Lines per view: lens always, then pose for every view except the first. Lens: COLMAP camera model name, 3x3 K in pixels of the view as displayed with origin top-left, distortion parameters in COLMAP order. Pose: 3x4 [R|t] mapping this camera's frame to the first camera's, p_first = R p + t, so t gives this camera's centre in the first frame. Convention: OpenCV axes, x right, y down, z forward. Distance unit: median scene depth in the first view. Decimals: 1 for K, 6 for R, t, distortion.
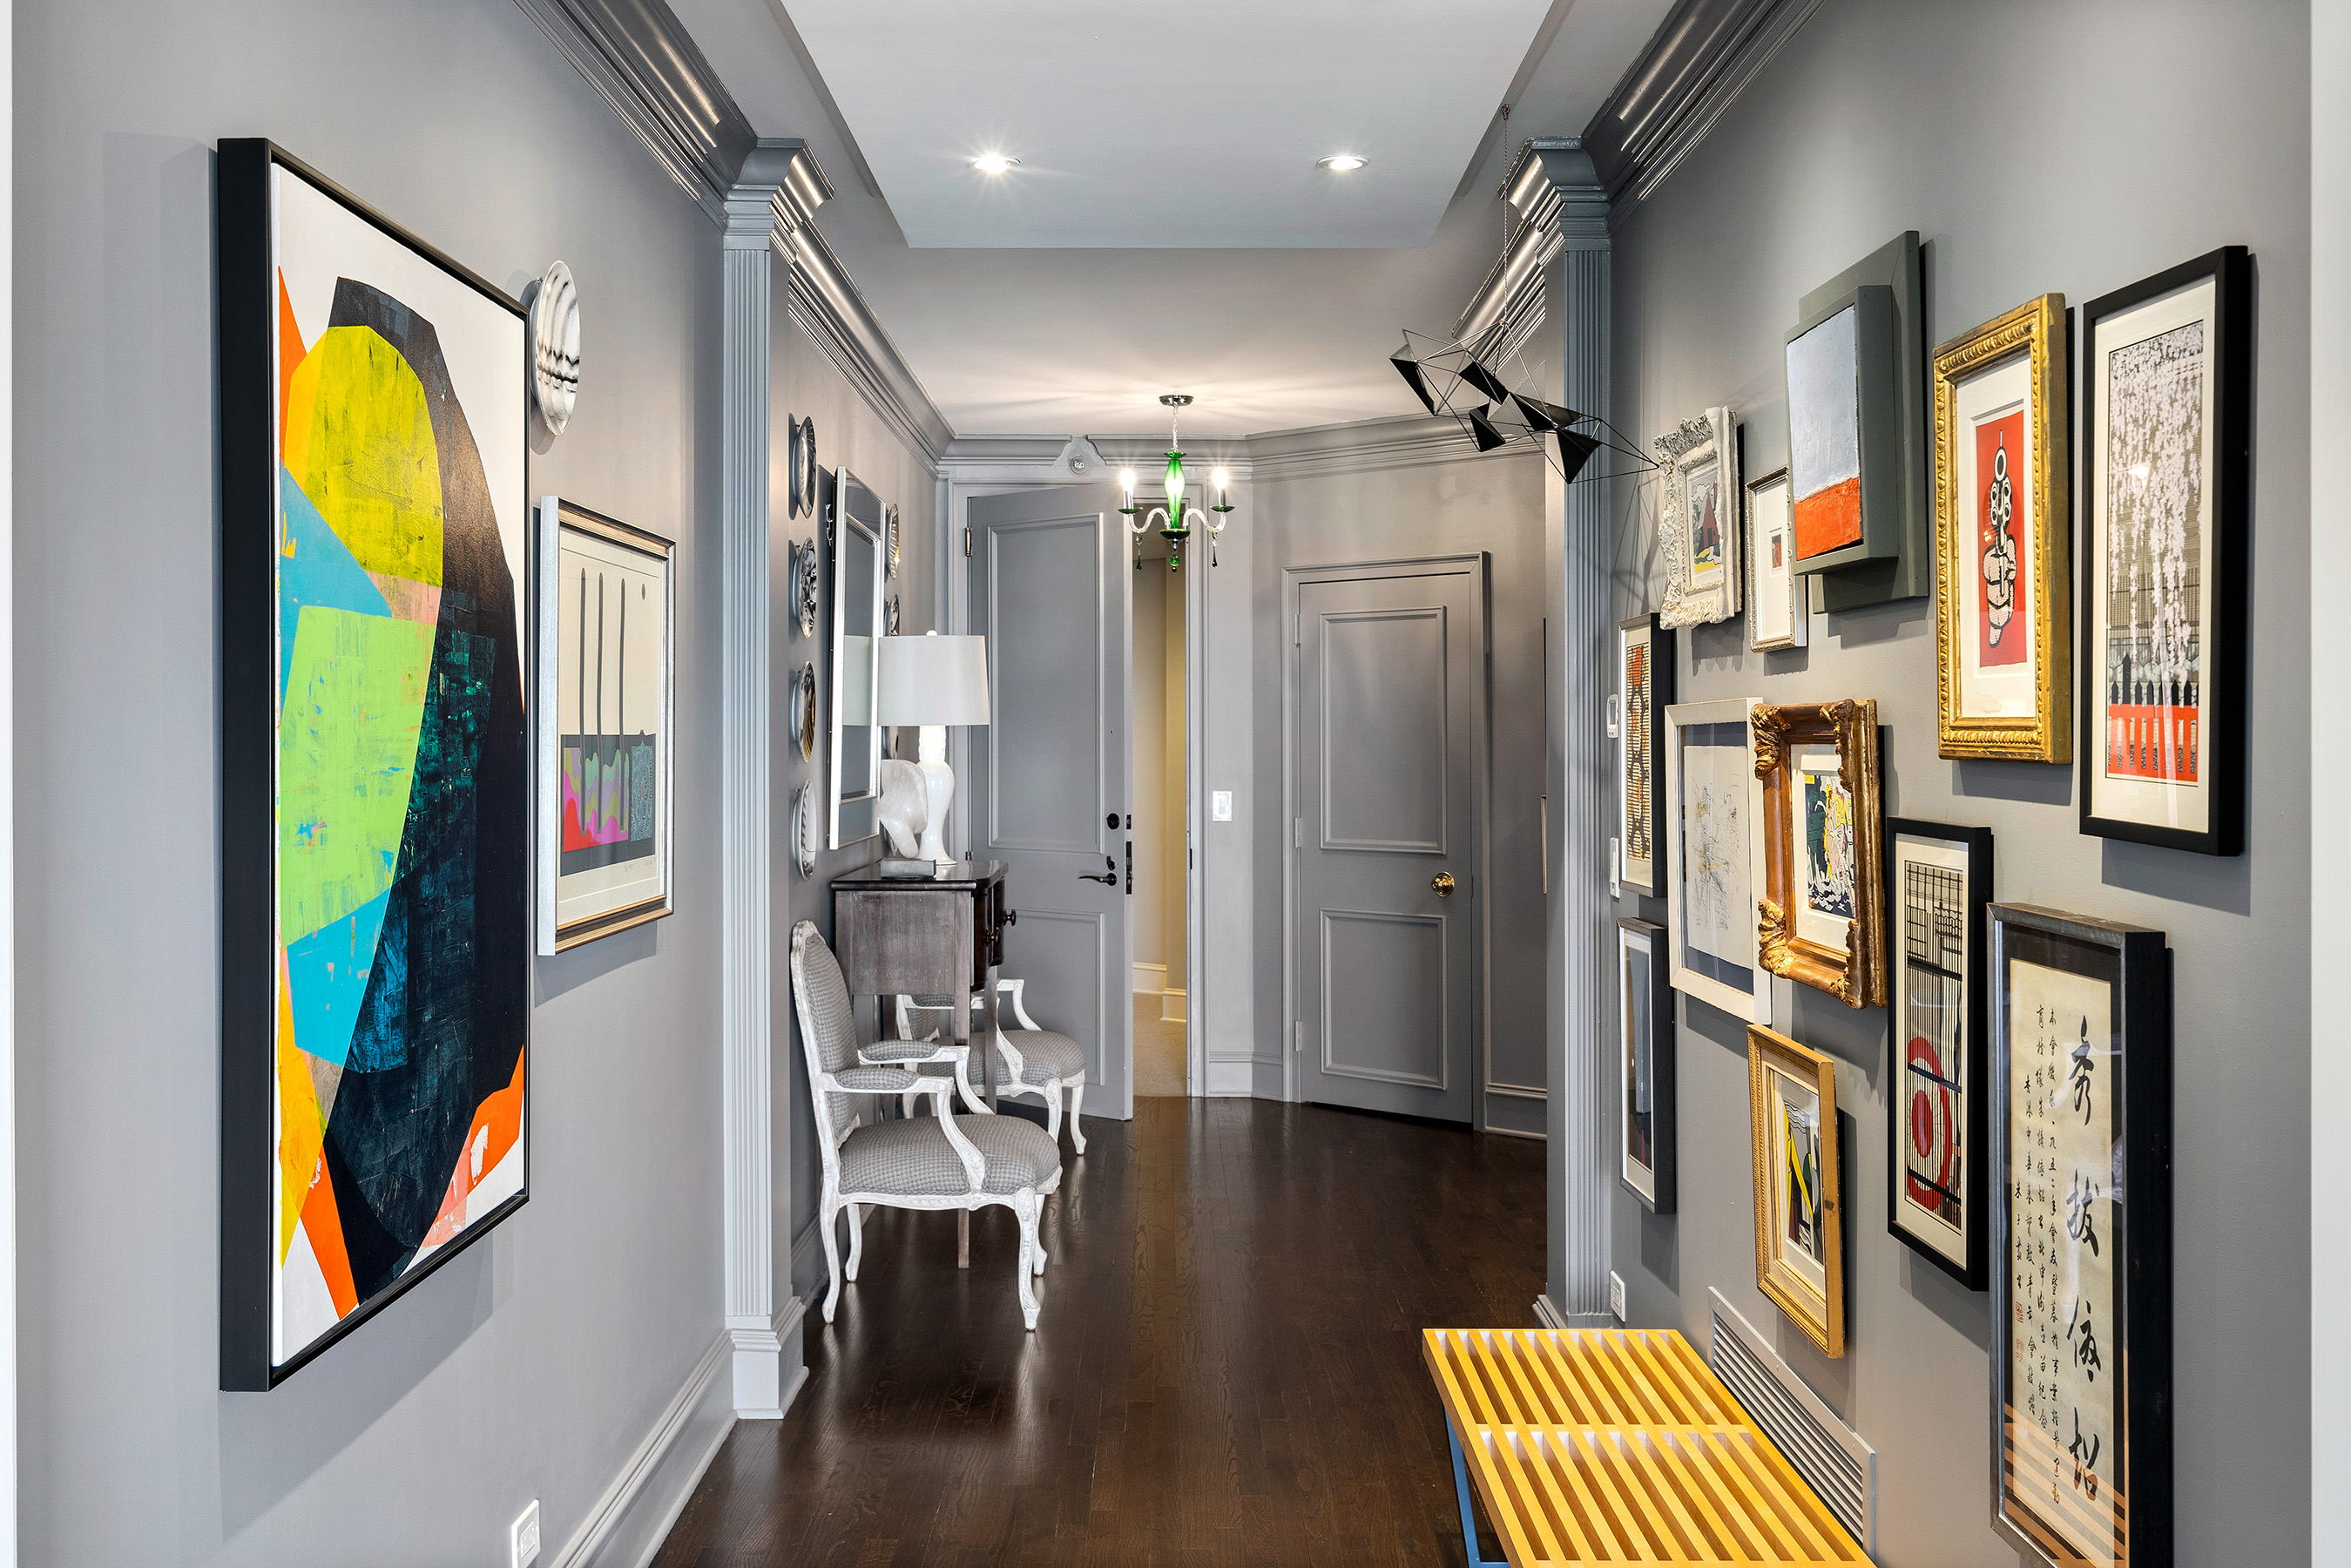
lens RADIAL K [[2347.7, 0, 1177.2], [0, 2347.7, 751.0], [0, 0, 1]] dist [0.008225, 0.003173]
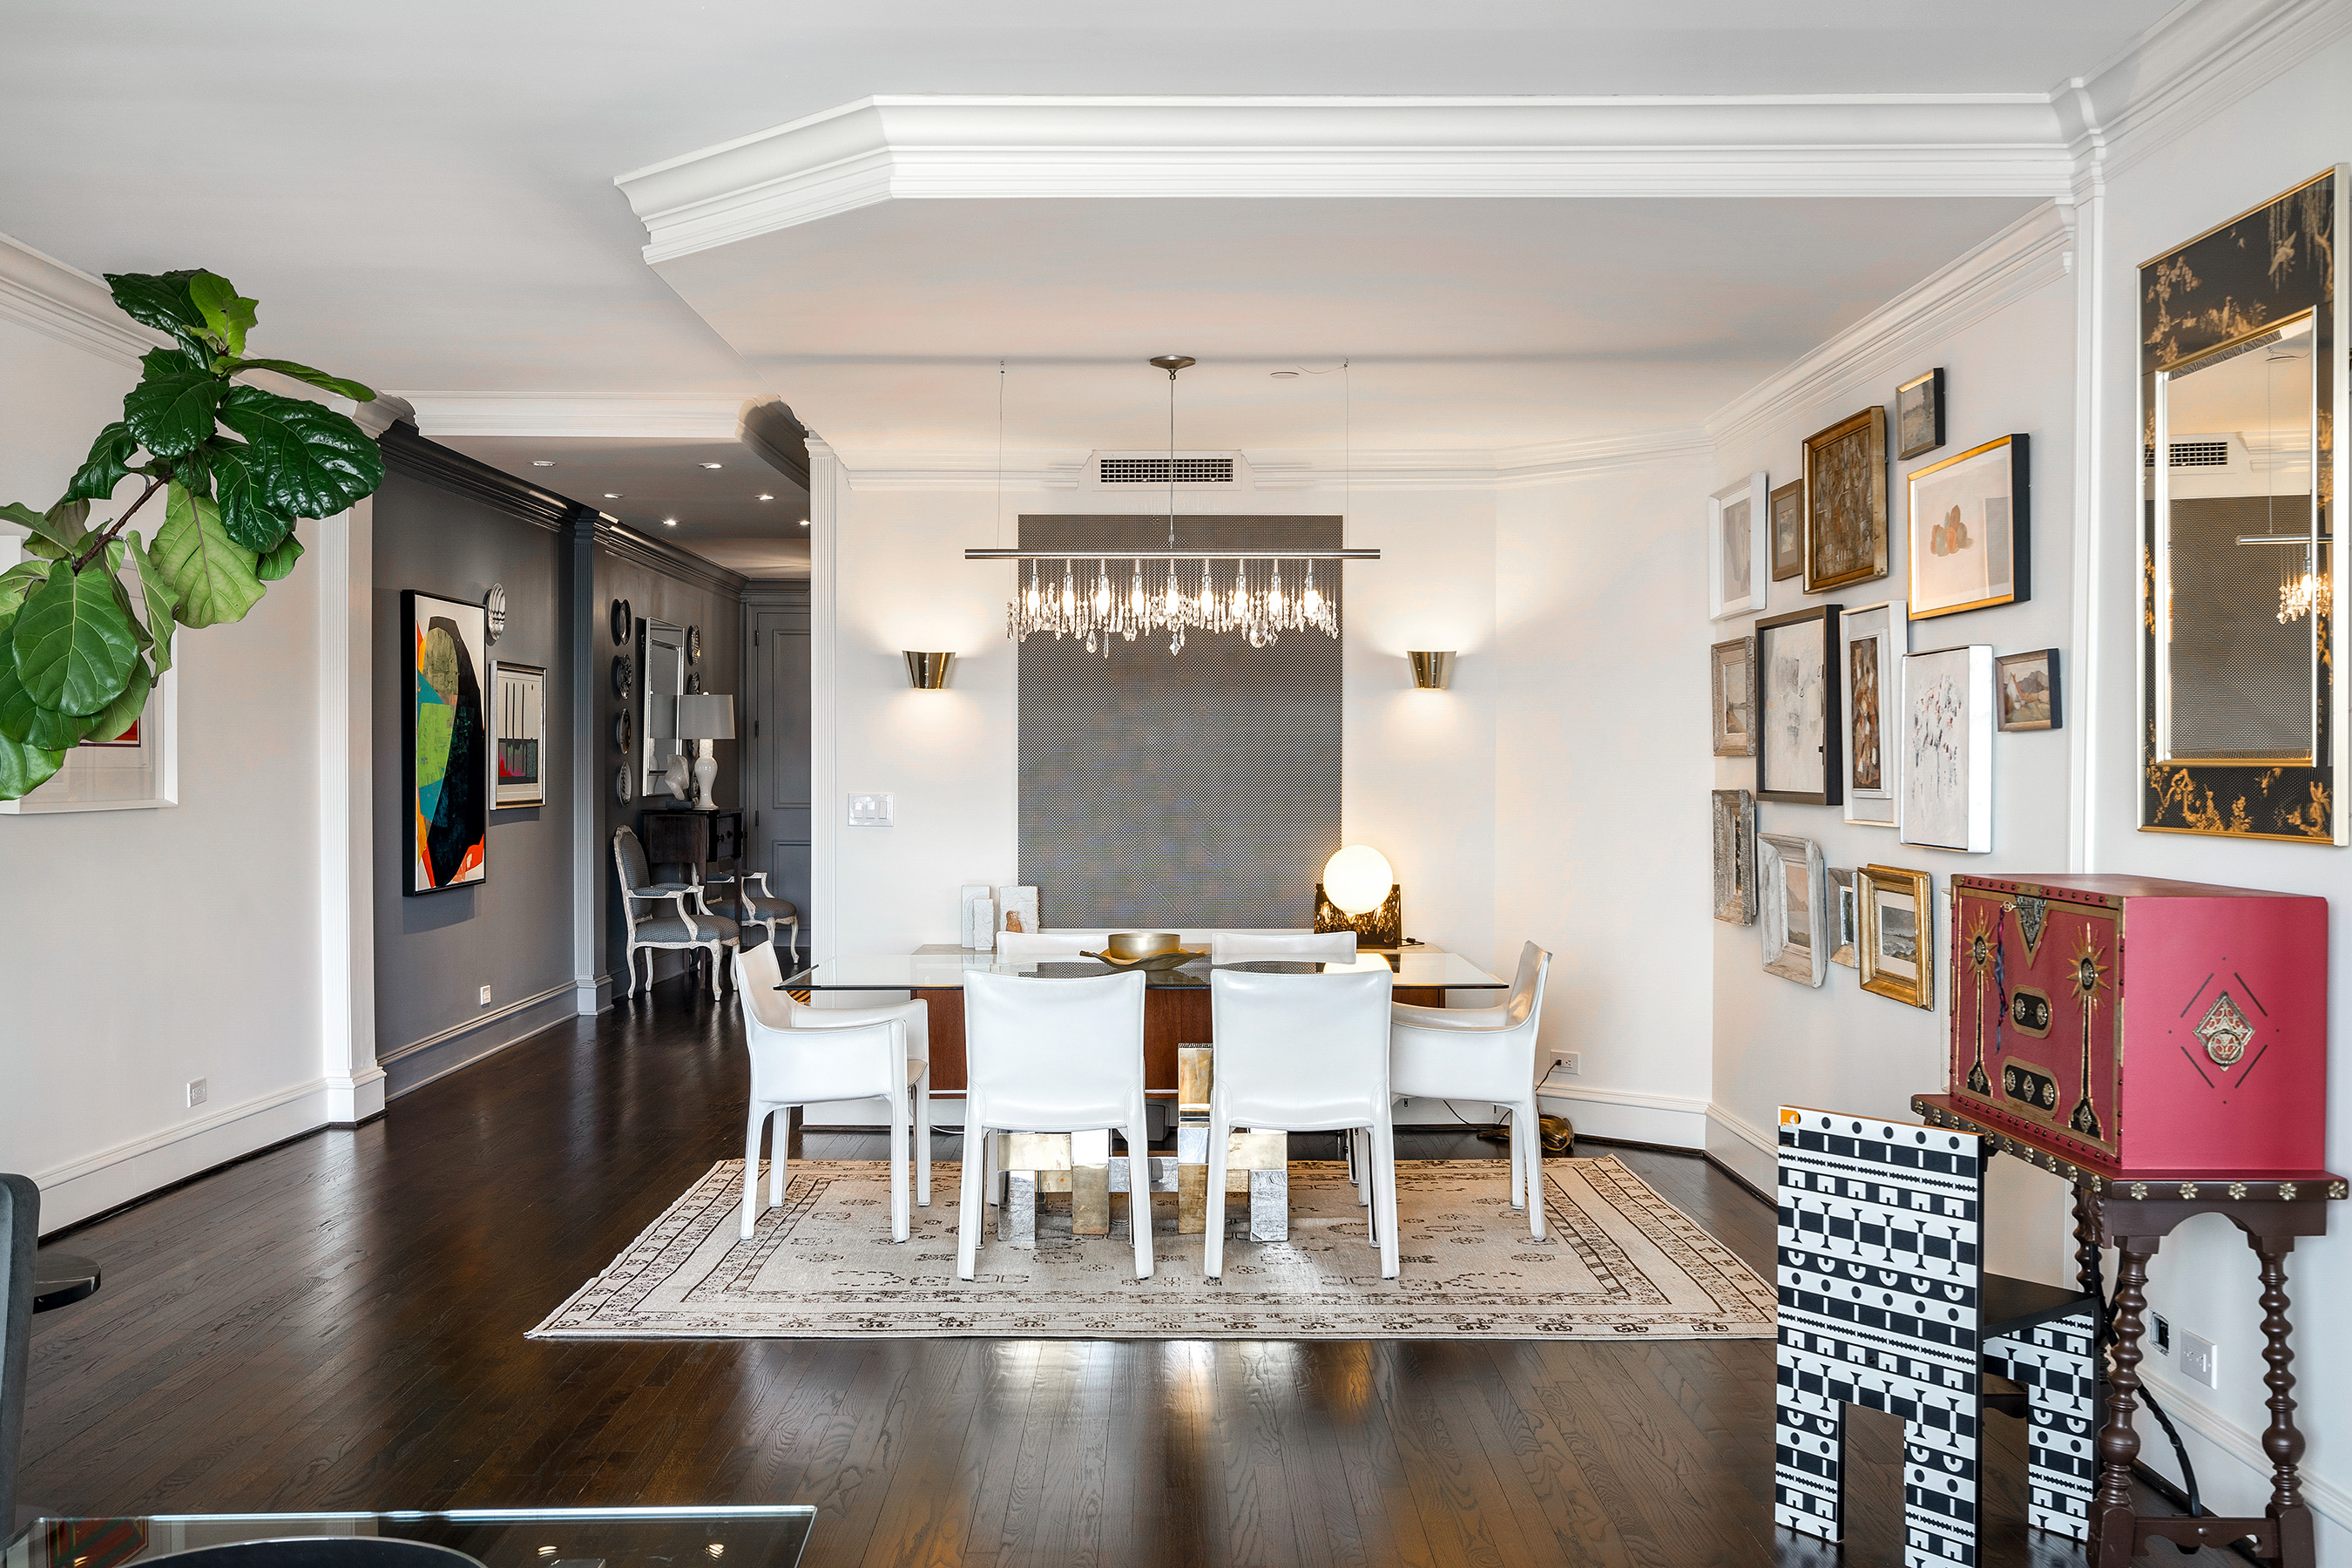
lens RADIAL K [[2239.9, 0, 1174.4], [0, 2239.9, 817.4], [0, 0, 1]] dist [0.002635, 0.016762]
pose [[0.999986, 0.005361, 0.000508, 0.555133], [-0.005370, 0.999800, 0.019242, 0.031923], [-0.000404, -0.019245, 0.999815, -1.725178]]
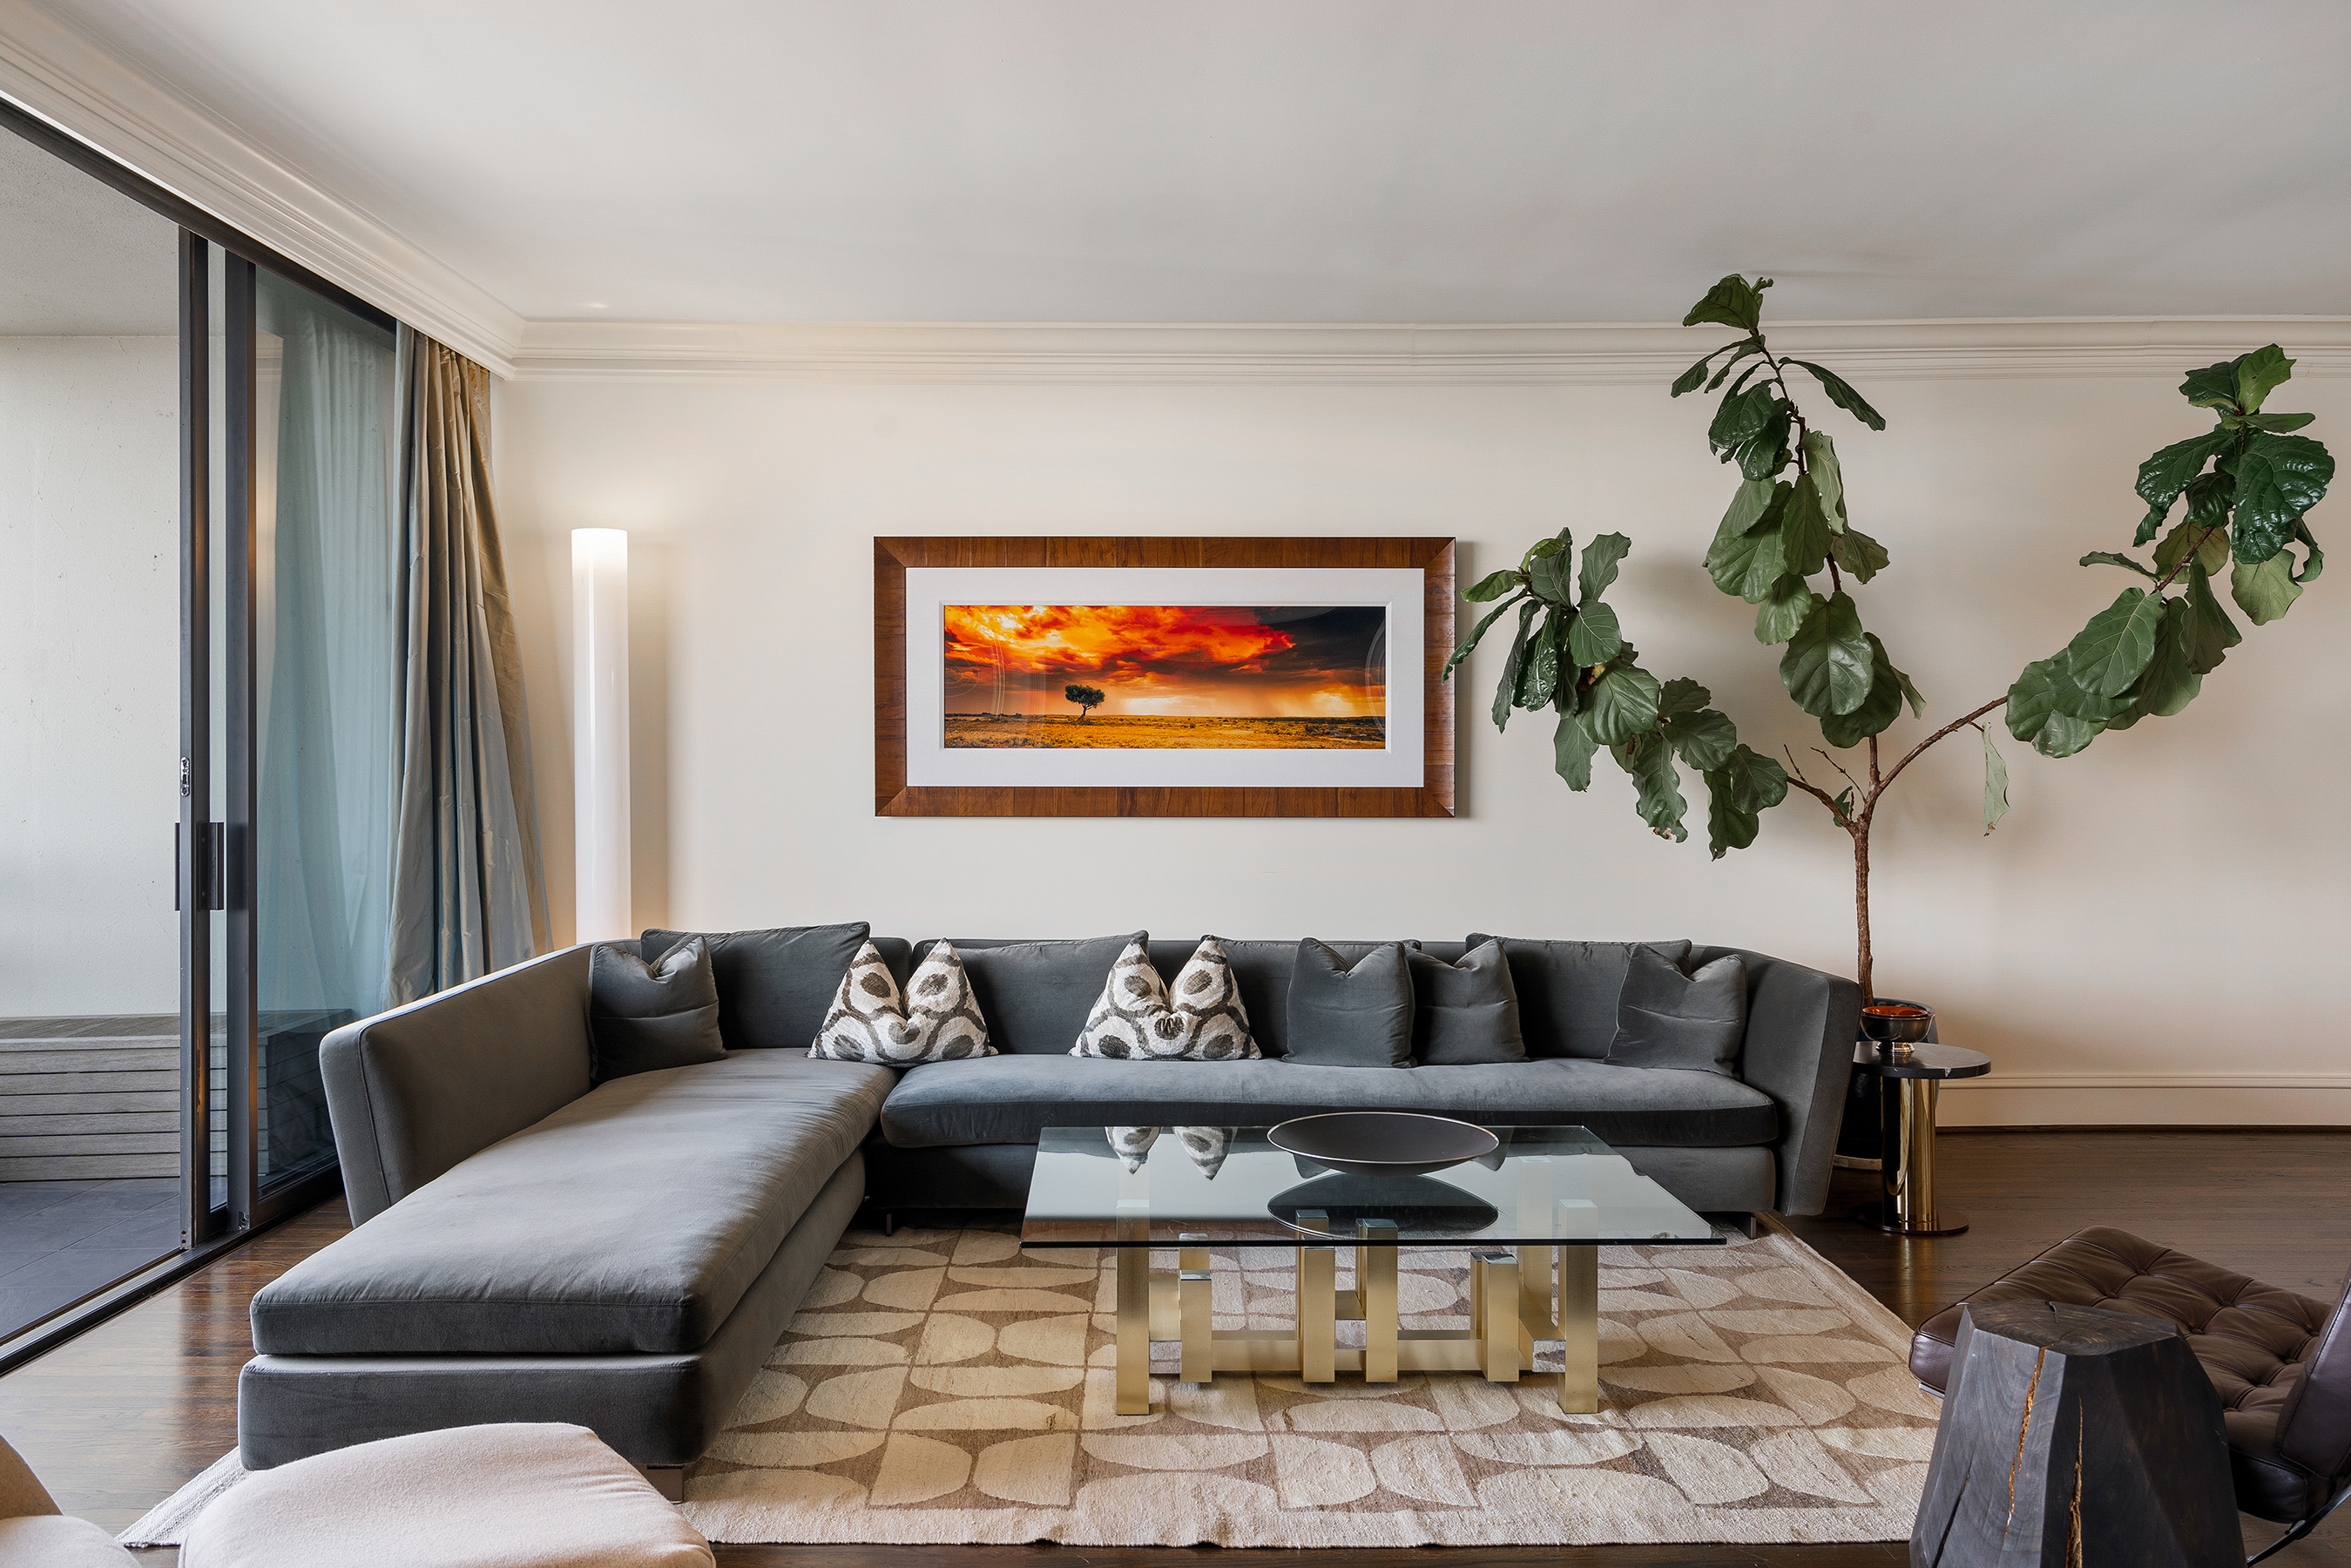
lens RADIAL K [[1737.1, 0, 1183.3], [0, 1737.1, 772.6], [0, 0, 1]] dist [0.010039, 0.001329]
pose [[0.005289, 0.015445, -0.999867, 1.231208], [-0.002583, 0.999878, 0.015431, 0.041979], [0.999983, 0.002501, 0.005328, -1.264098]]
